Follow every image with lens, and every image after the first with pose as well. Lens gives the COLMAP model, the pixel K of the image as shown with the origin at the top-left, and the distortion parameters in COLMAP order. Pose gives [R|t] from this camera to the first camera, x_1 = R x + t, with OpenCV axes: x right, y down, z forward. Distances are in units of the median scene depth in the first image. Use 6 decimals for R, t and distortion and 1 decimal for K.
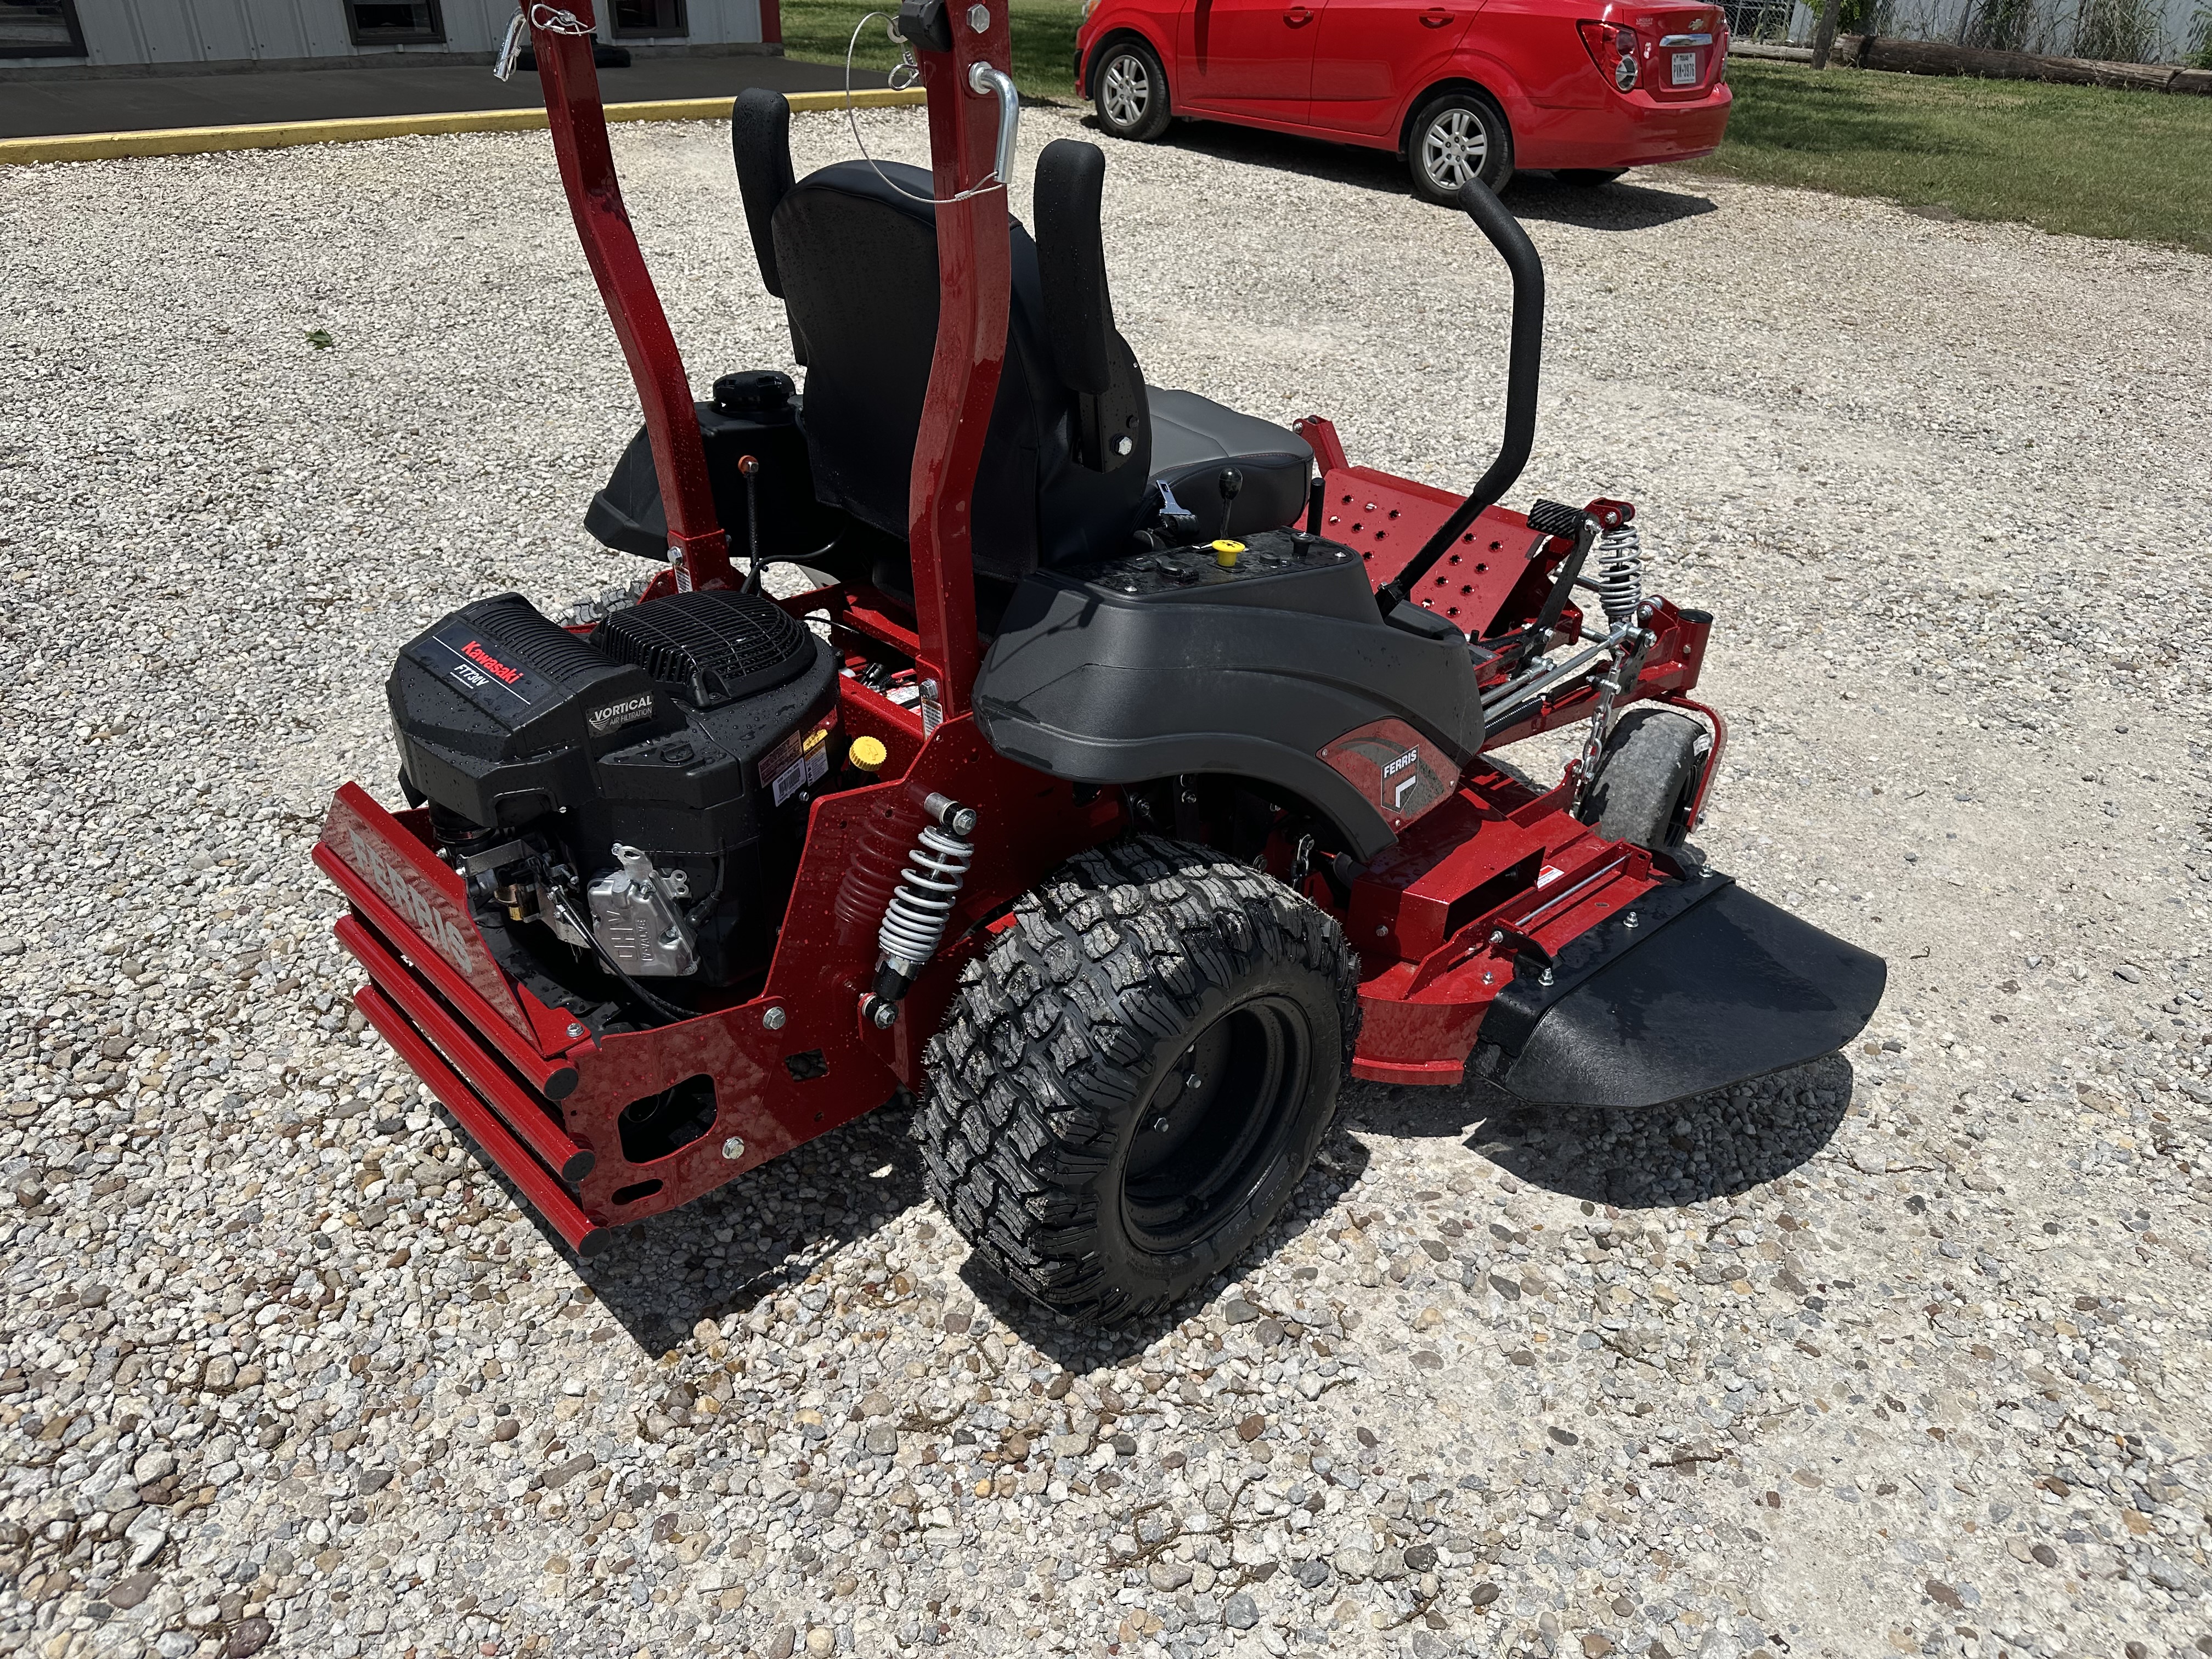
lens RADIAL K [[1570.9, 0, 1116.8], [0, 1570.9, 834.9], [0, 0, 1]] dist [-0.001794, 0.001190]
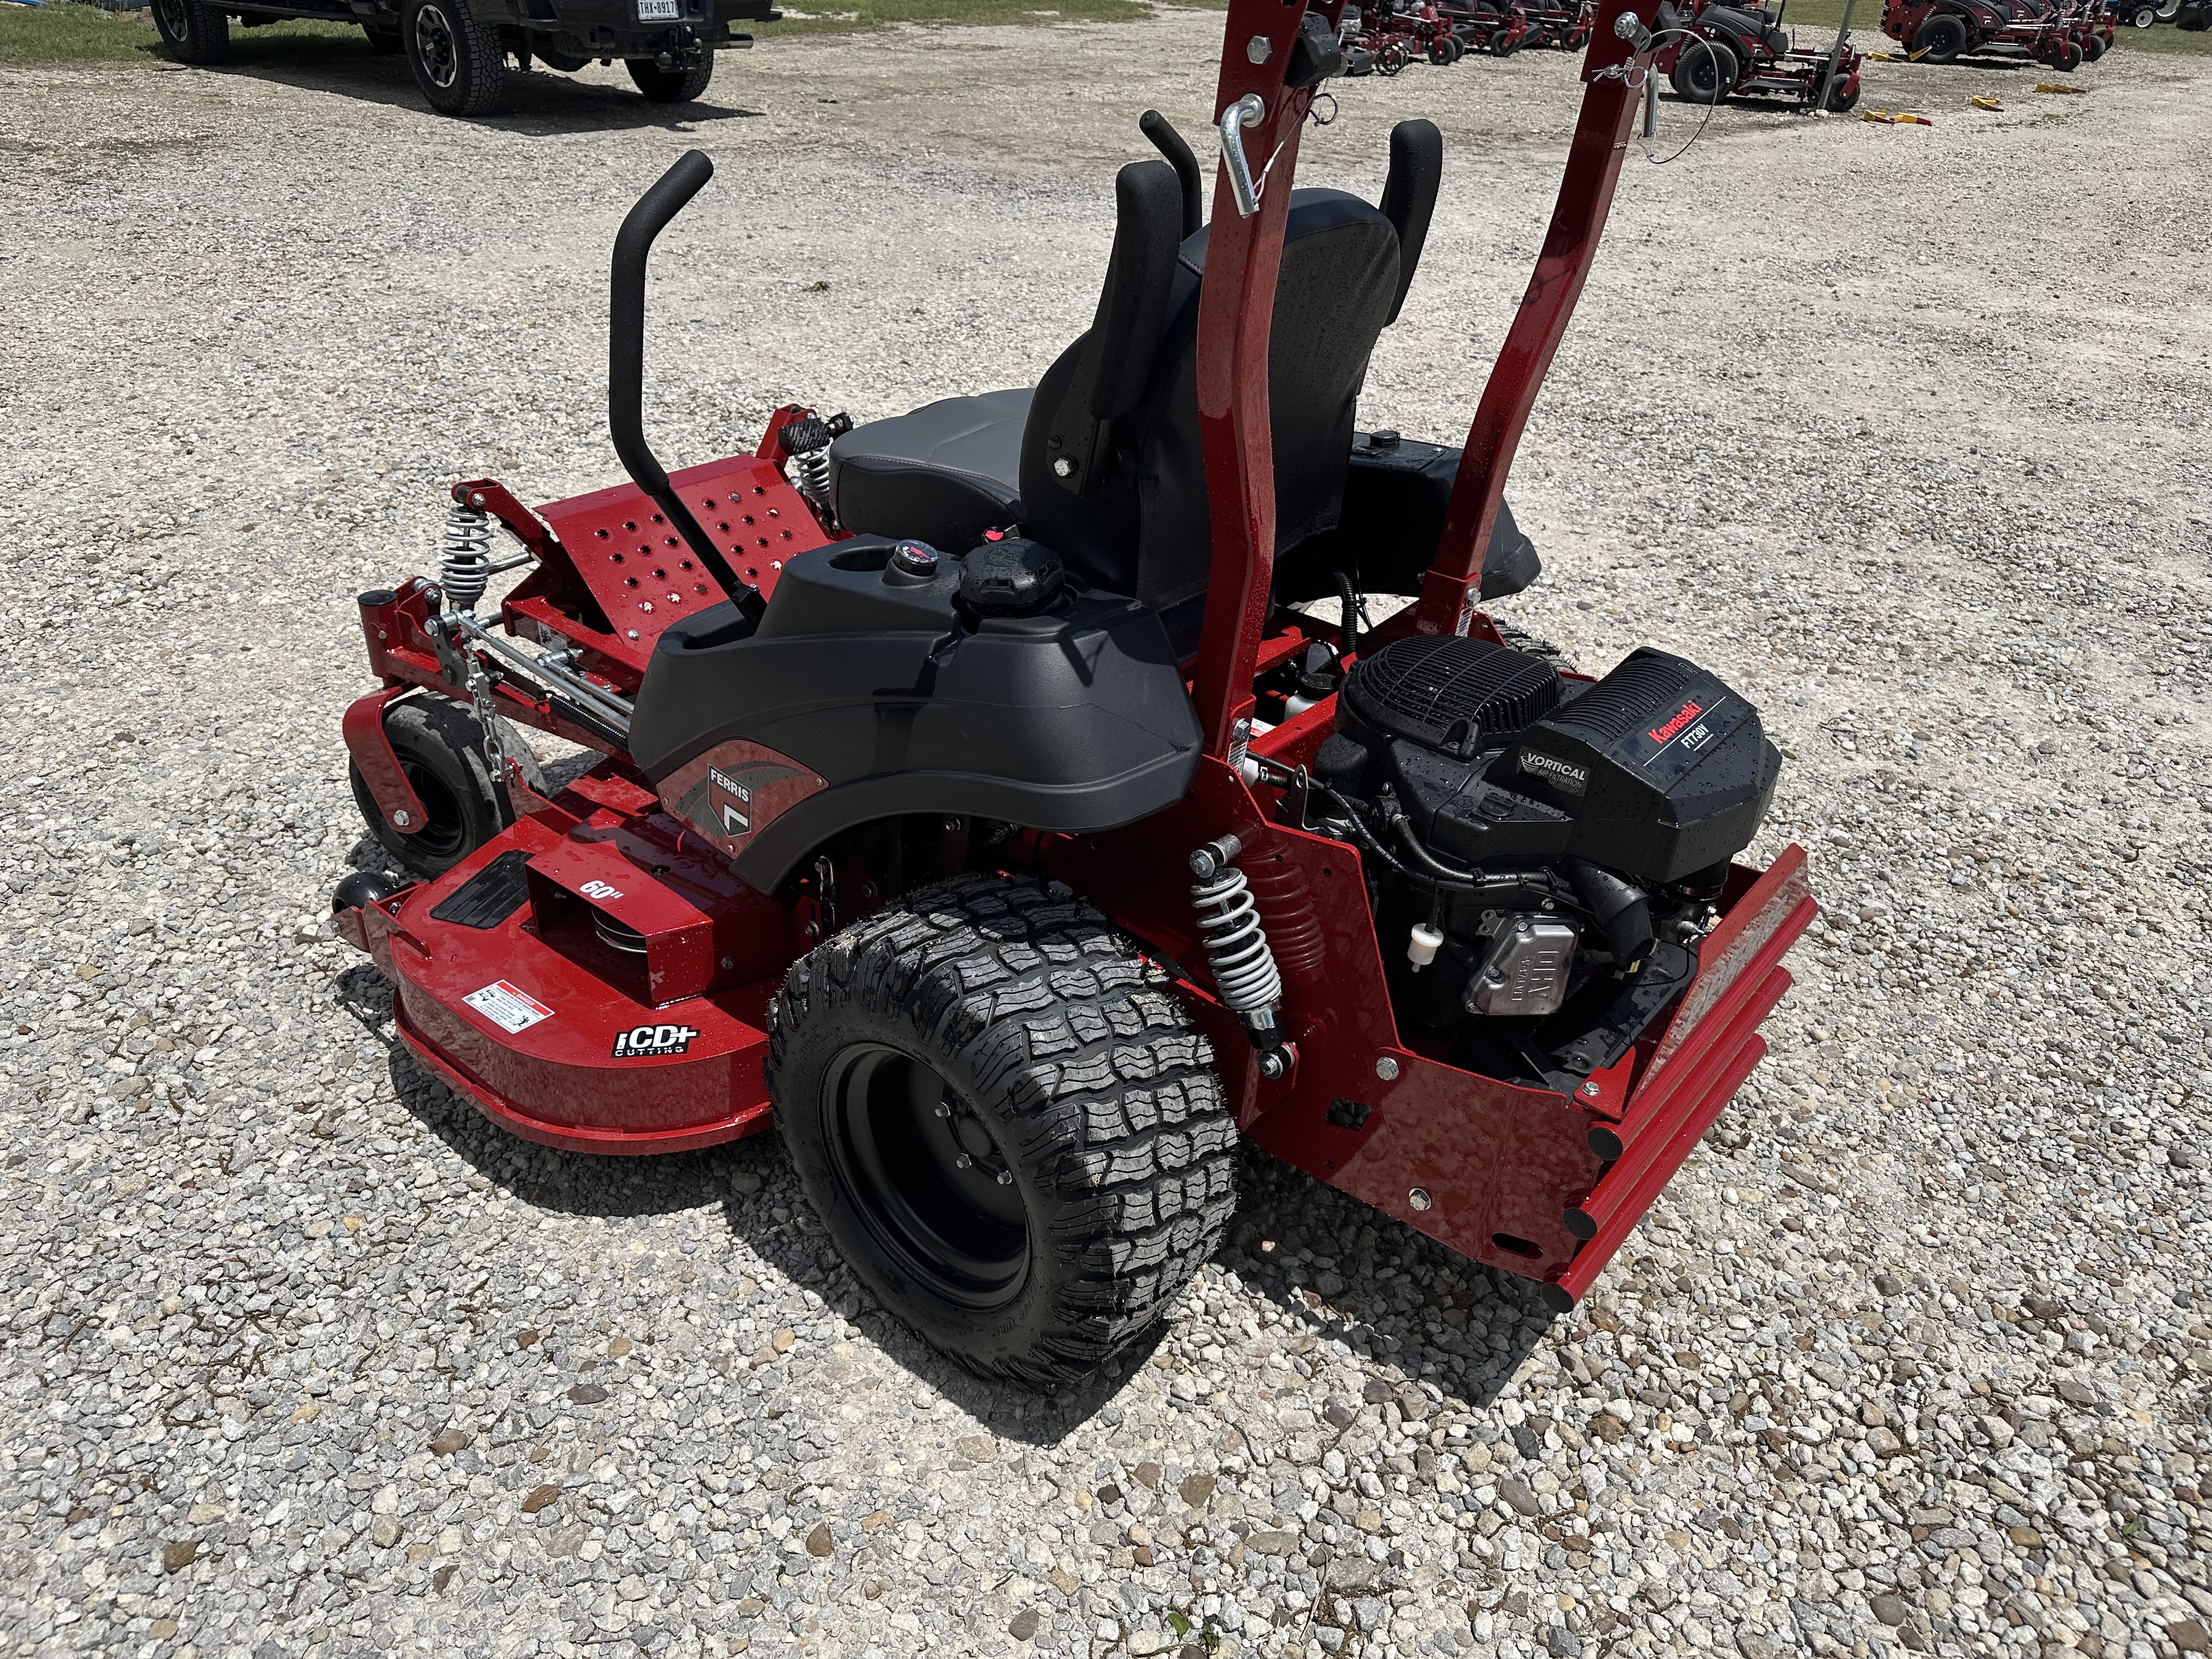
lens RADIAL K [[1582.3, 0, 1106.0], [0, 1582.3, 829.5], [0, 0, 1]] dist [0.002150, -0.002869]
pose [[-0.106413, -0.546763, 0.830498, -1.017120], [0.460855, 0.712989, 0.528450, -0.626271], [-0.881073, 0.438973, 0.176107, 0.964008]]
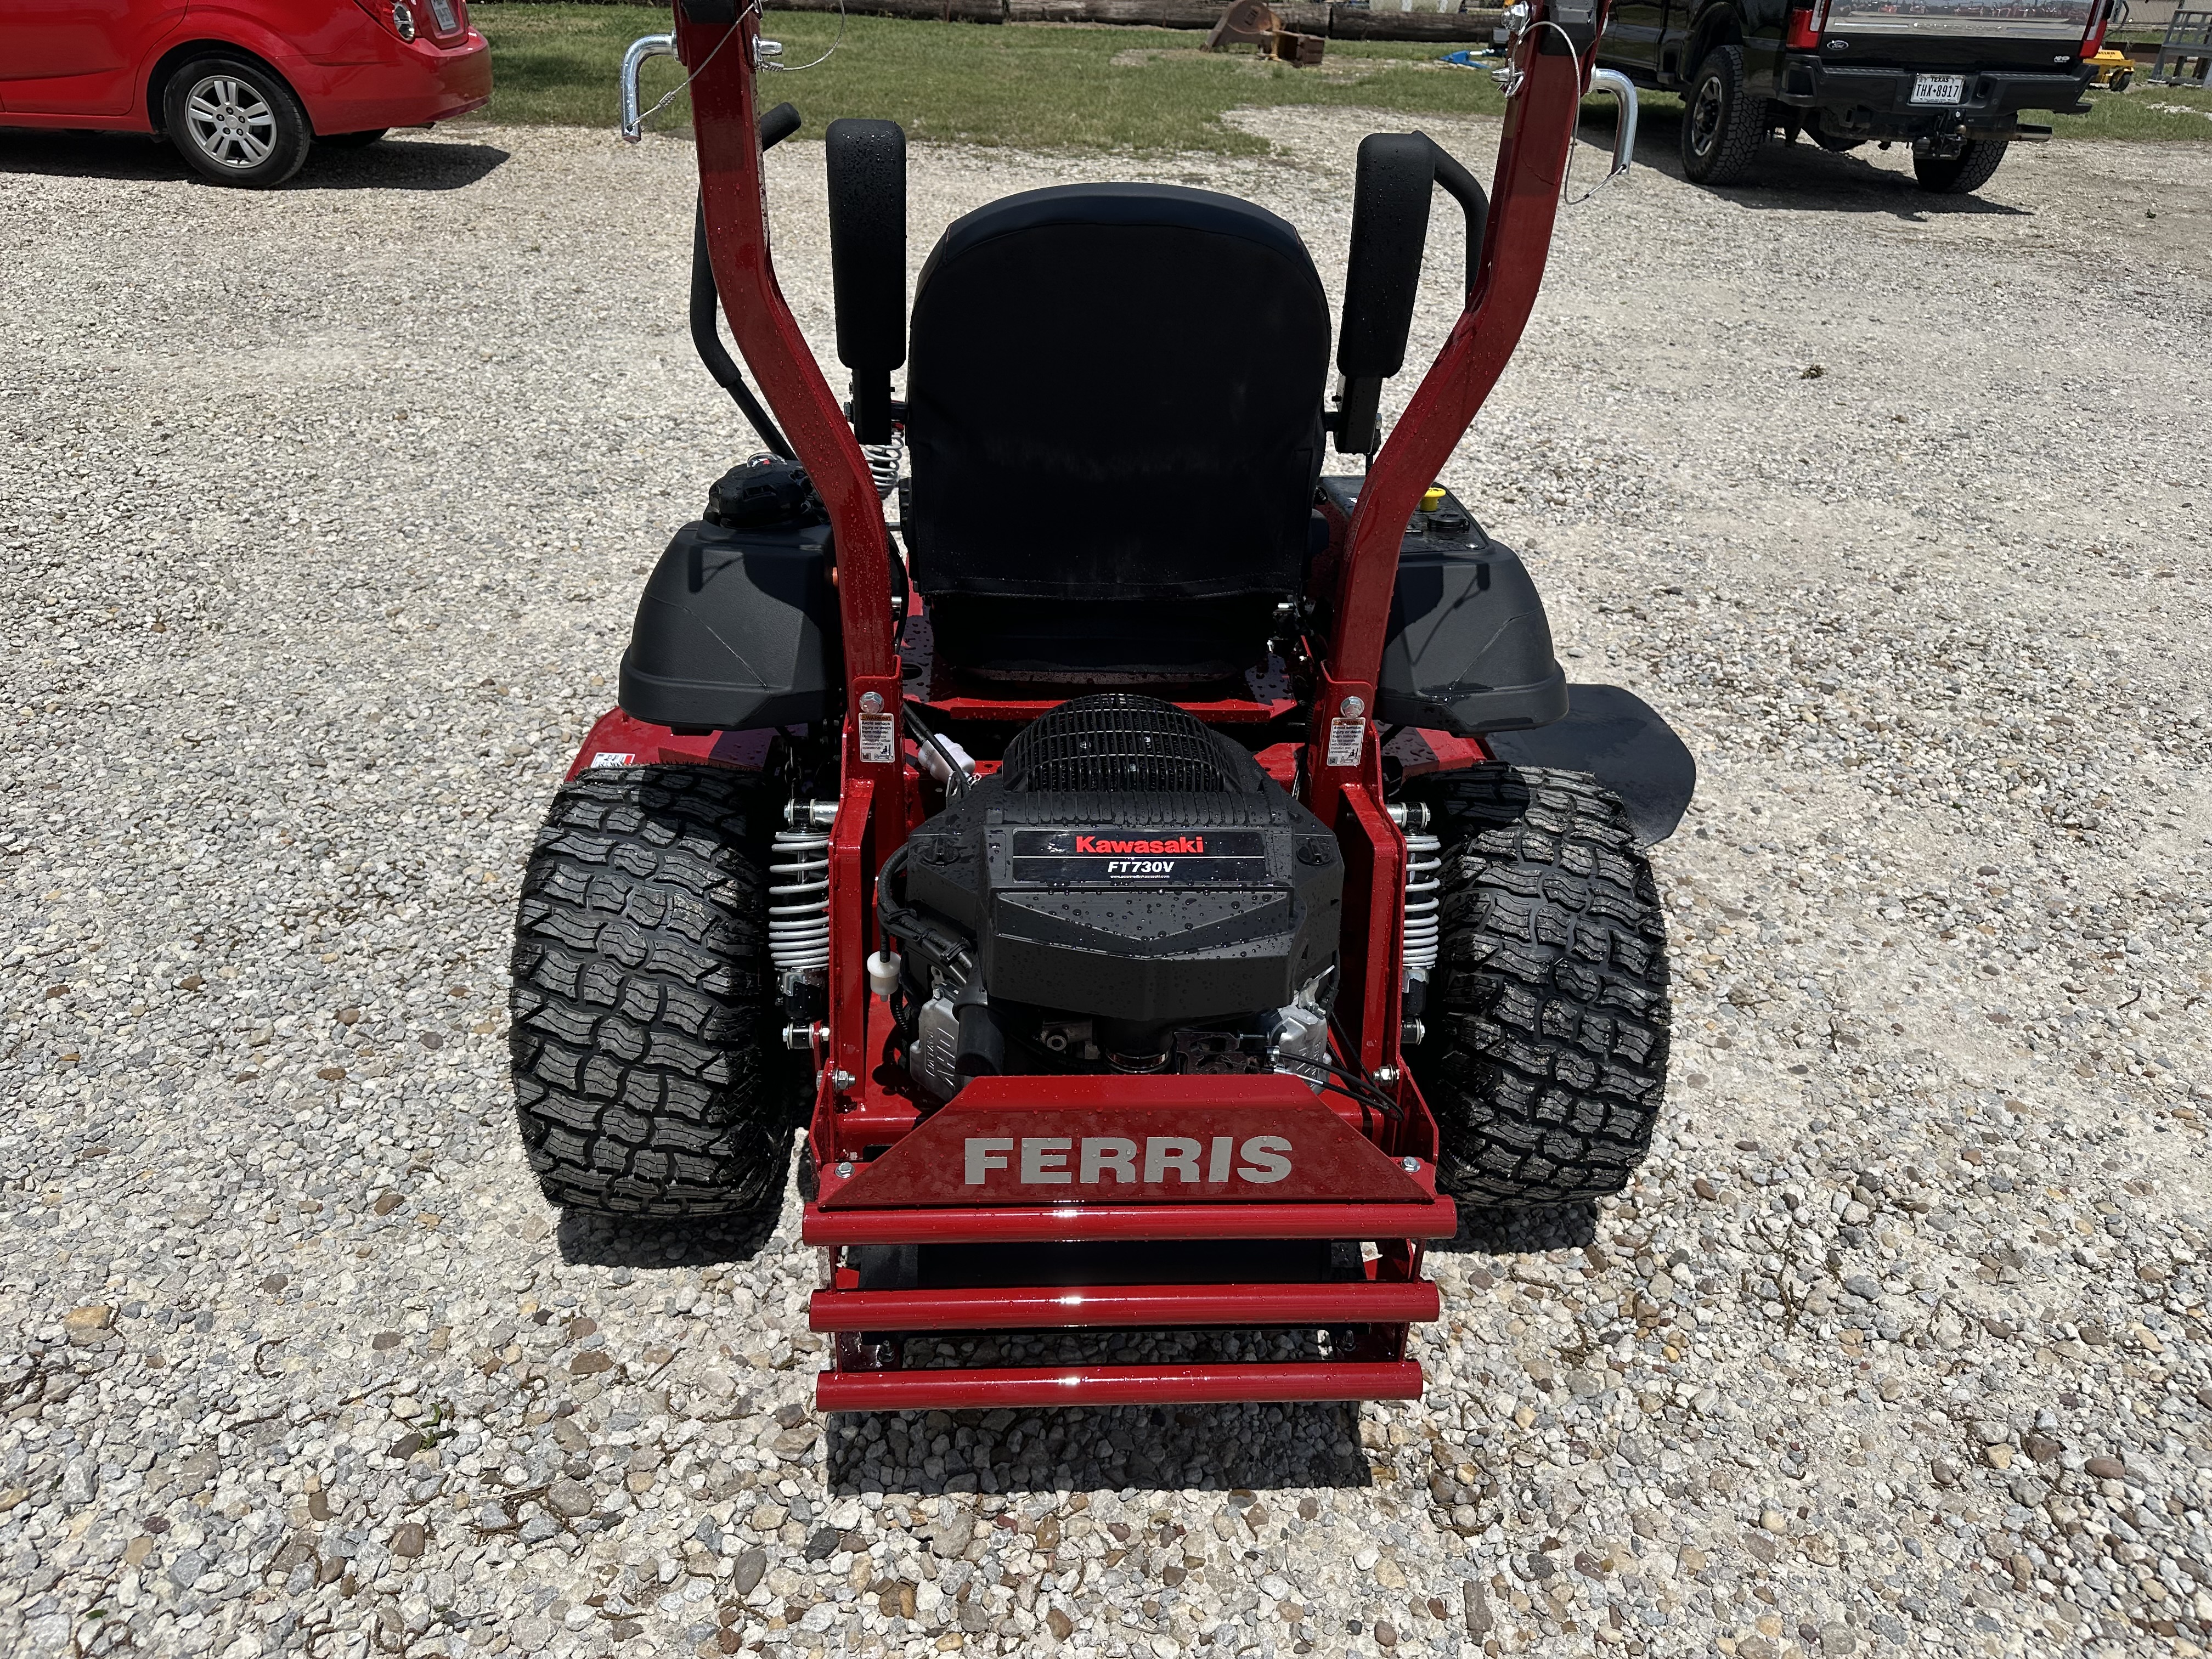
lens RADIAL K [[1570.9, 0, 1116.8], [0, 1570.9, 834.9], [0, 0, 1]] dist [-0.001794, 0.001190]
pose [[0.659289, -0.395236, 0.639630, -0.762341], [0.371356, 0.910863, 0.180065, -0.220354], [-0.653784, 0.118816, 0.747295, 0.324240]]
